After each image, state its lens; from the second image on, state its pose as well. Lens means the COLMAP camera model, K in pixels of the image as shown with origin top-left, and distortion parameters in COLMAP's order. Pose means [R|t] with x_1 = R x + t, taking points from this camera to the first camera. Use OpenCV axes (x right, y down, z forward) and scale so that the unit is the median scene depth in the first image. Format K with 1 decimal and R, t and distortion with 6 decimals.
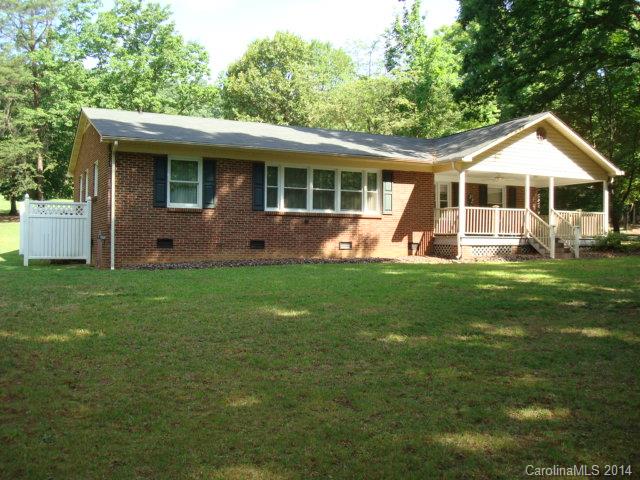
lens RADIAL K [[670.2, 0, 319.1], [0, 670.2, 238.9], [0, 0, 1]] dist [-0.084764, -0.050998]
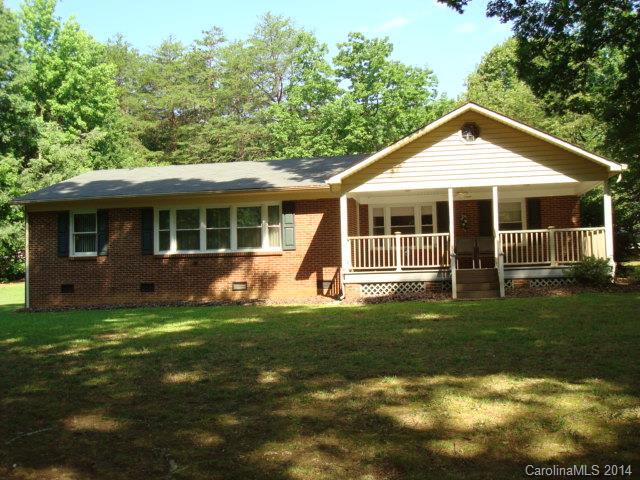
lens RADIAL K [[670.2, 0, 319.1], [0, 670.2, 238.9], [0, 0, 1]] dist [-0.084764, -0.050998]
pose [[0.801439, -0.057586, -0.595298, 0.689652], [0.037838, 0.998242, -0.045624, -0.008861], [0.596878, 0.014040, 0.802209, 0.309198]]
